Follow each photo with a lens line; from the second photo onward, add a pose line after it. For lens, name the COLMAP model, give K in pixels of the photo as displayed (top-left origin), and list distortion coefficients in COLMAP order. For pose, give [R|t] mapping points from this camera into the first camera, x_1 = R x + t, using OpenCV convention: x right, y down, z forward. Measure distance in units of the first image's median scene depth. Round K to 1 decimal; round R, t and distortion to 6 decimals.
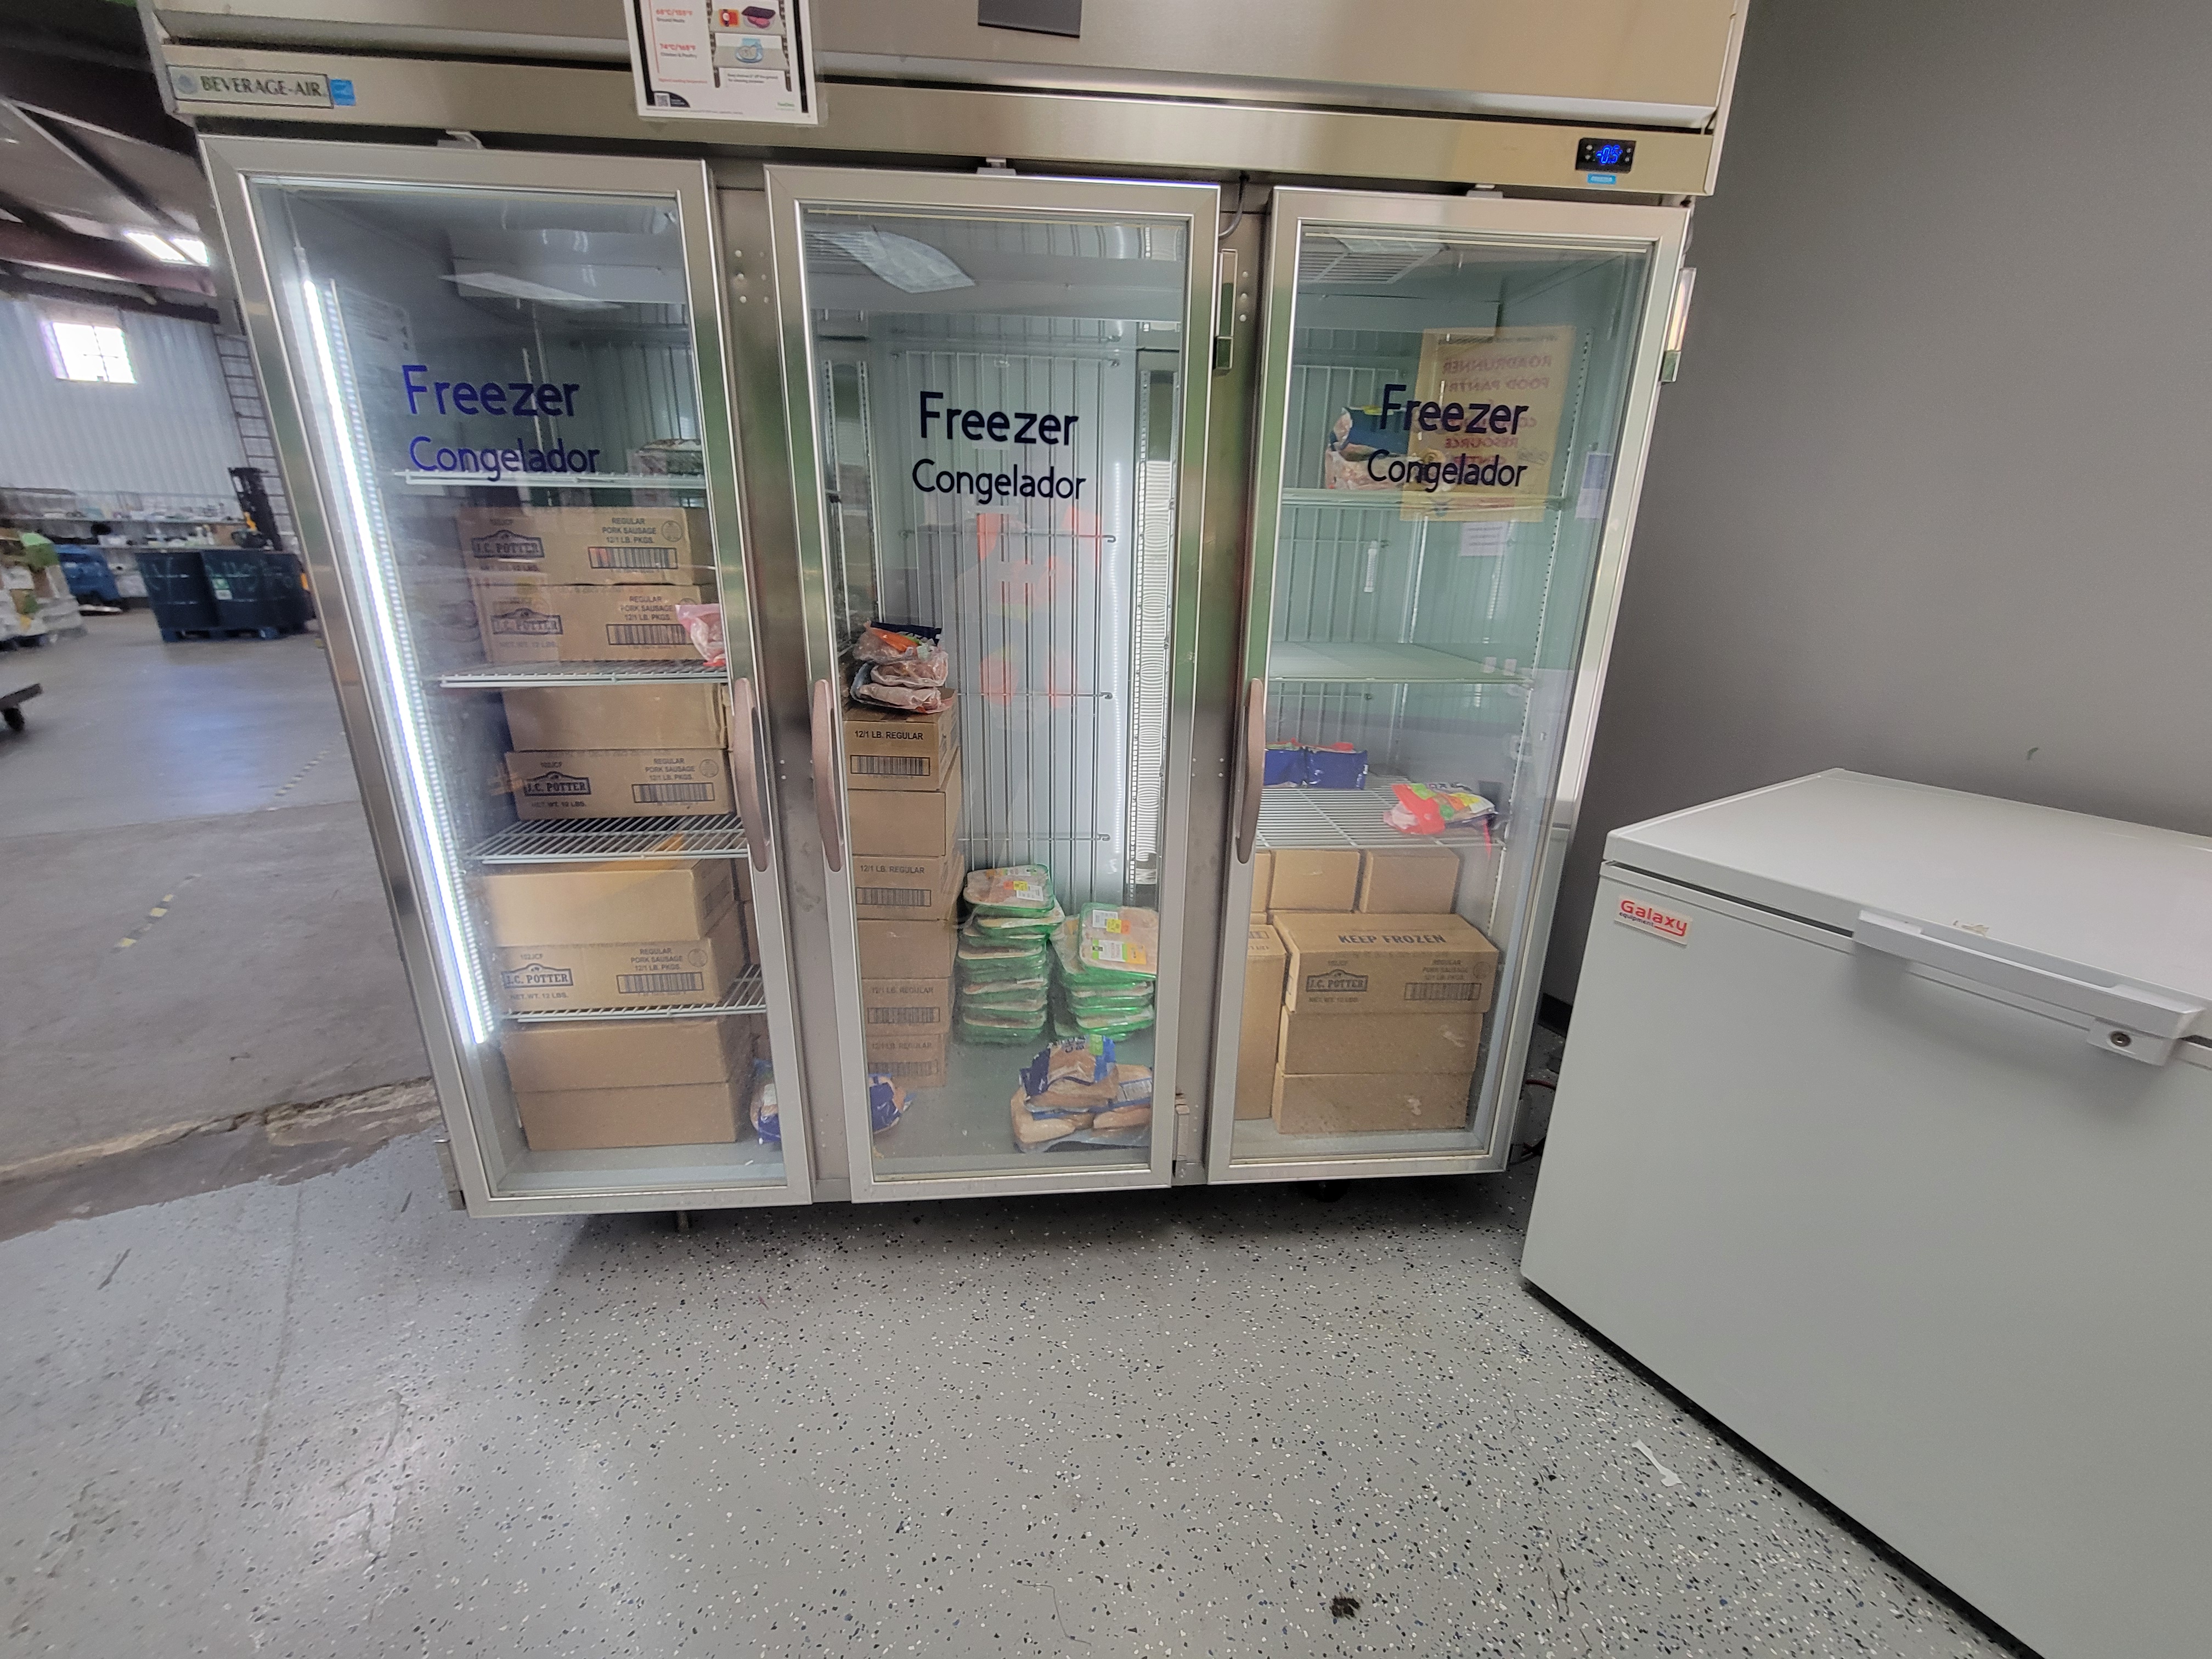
lens RADIAL K [[888.5, 0, 1106.0], [0, 888.5, 829.5], [0, 0, 1]] dist [-0.001428, -0.000155]
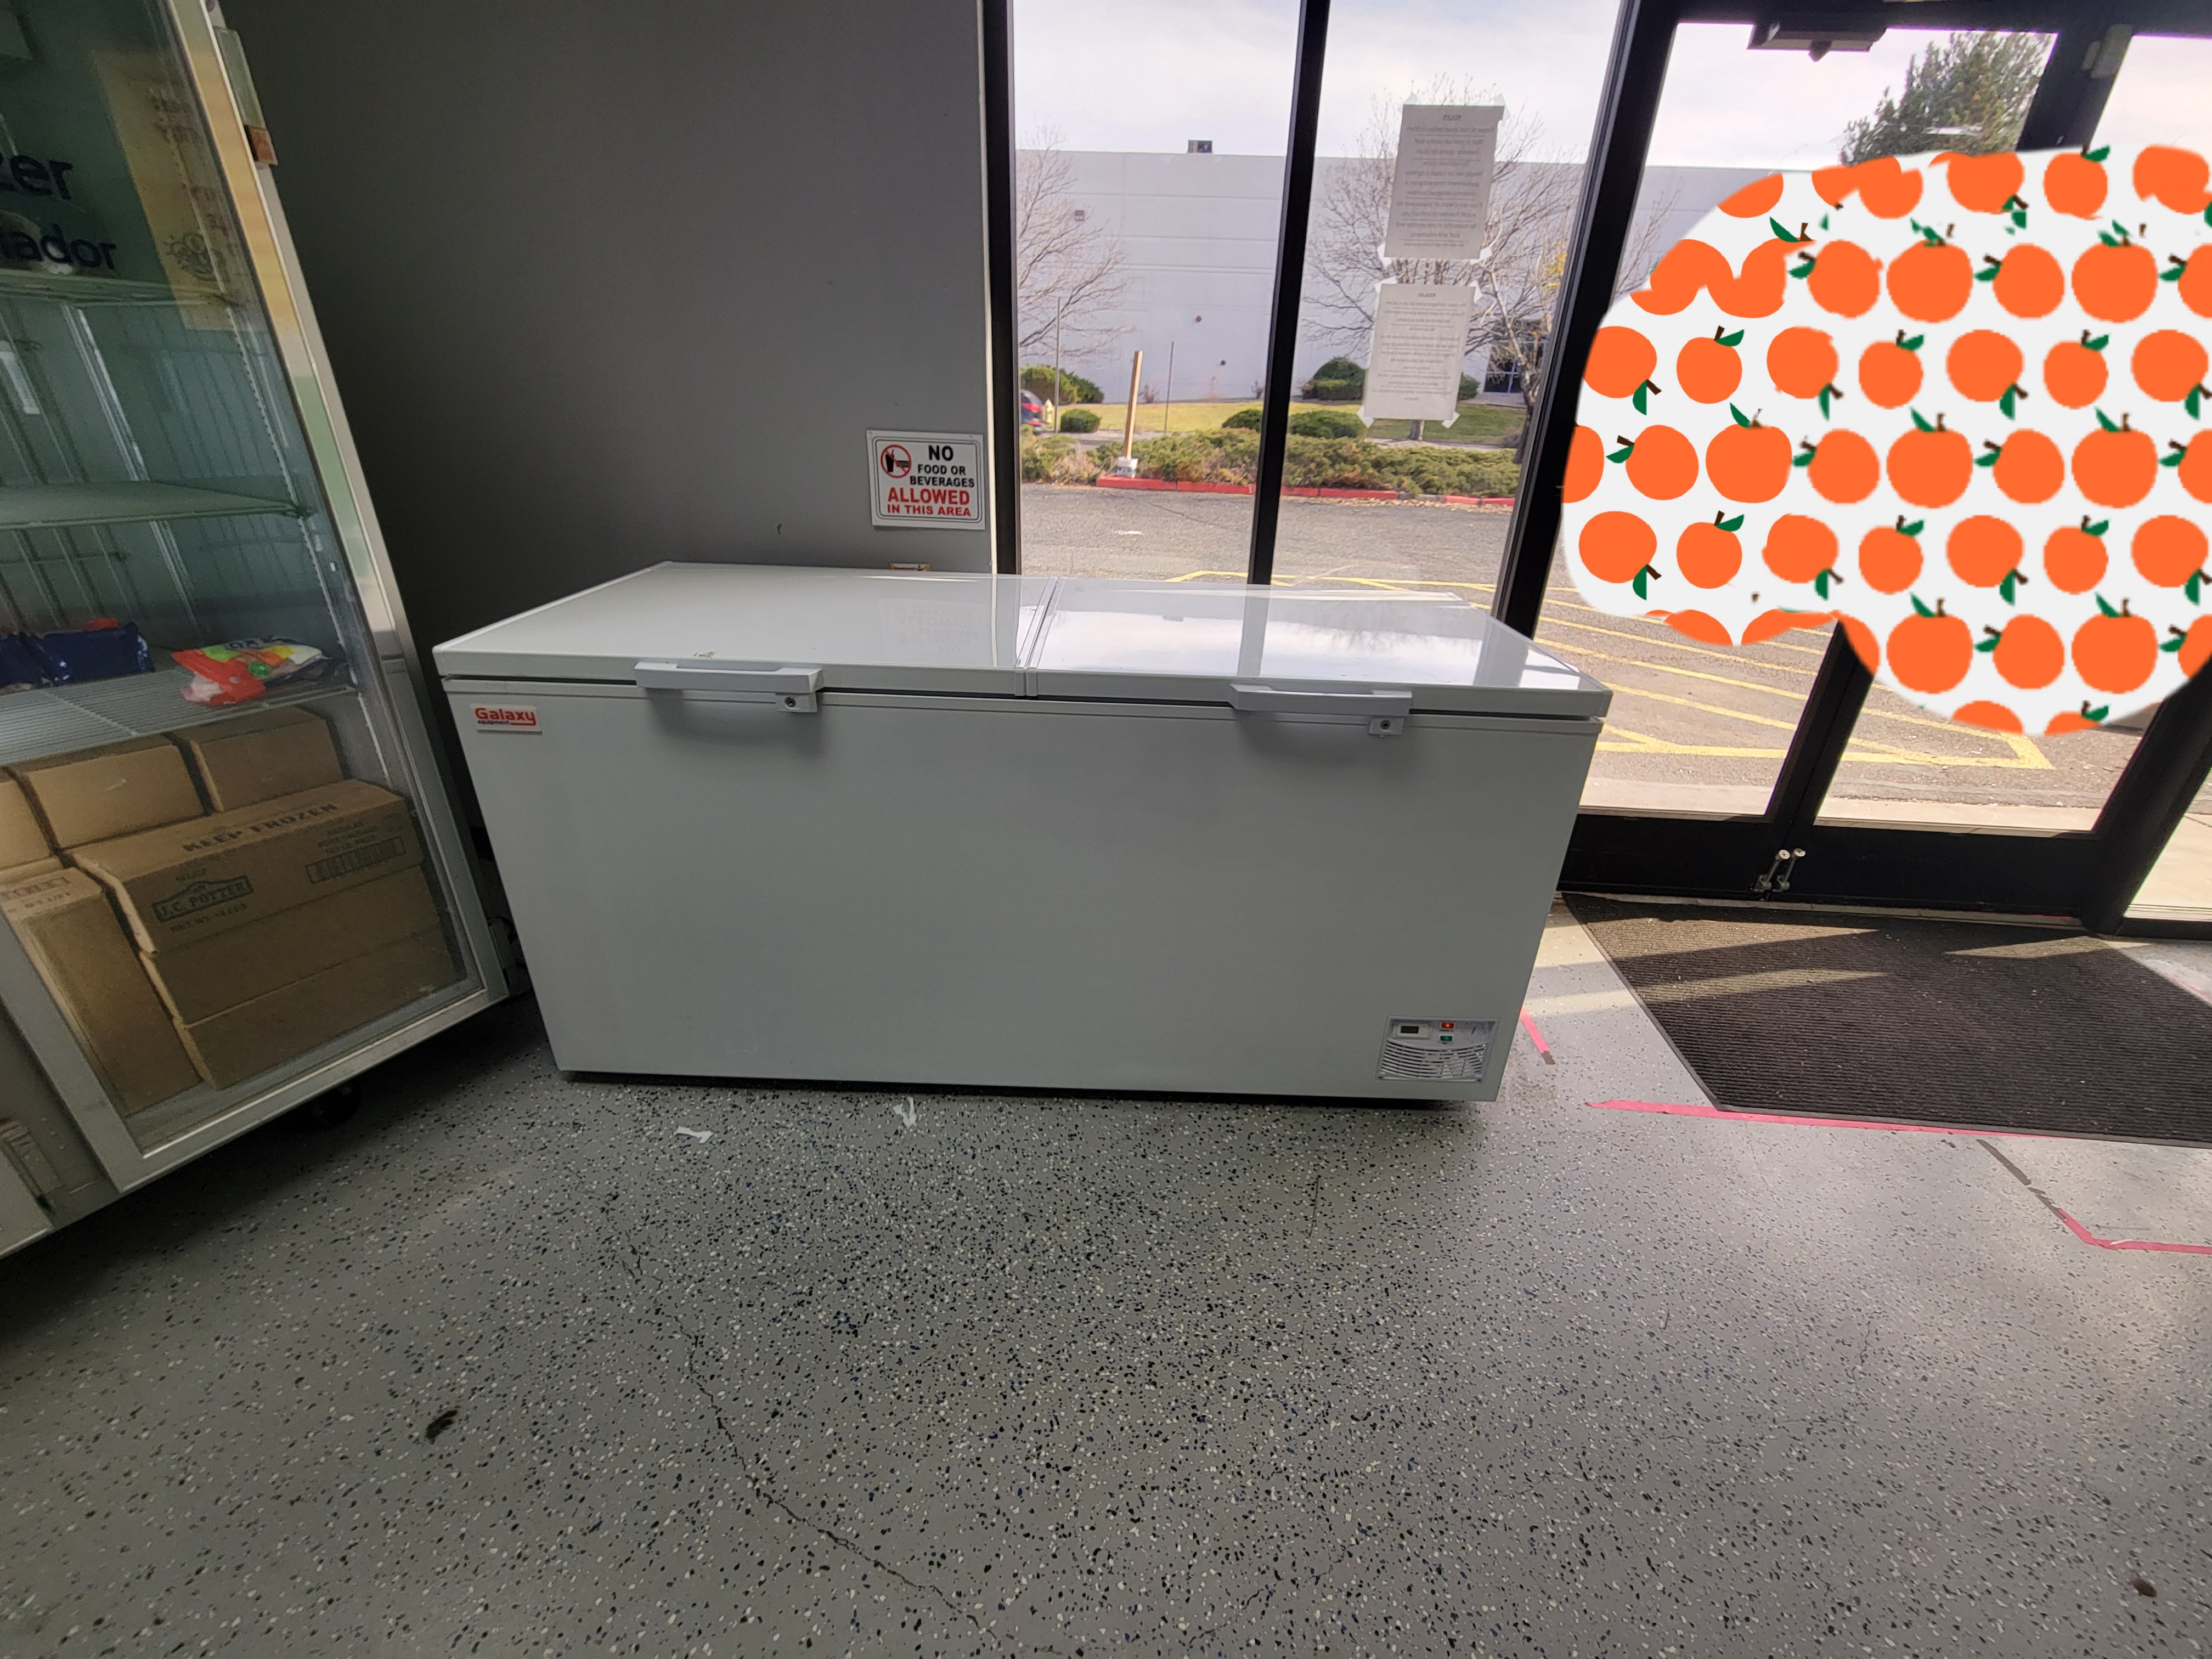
lens RADIAL K [[909.4, 0, 1106.0], [0, 909.4, 829.5], [0, 0, 1]] dist [0.001106, 0.000602]
pose [[0.552021, -0.361119, 0.751576, 0.114252], [0.241061, 0.931980, 0.270744, 0.091517], [-0.798225, 0.031720, 0.601524, -0.232645]]
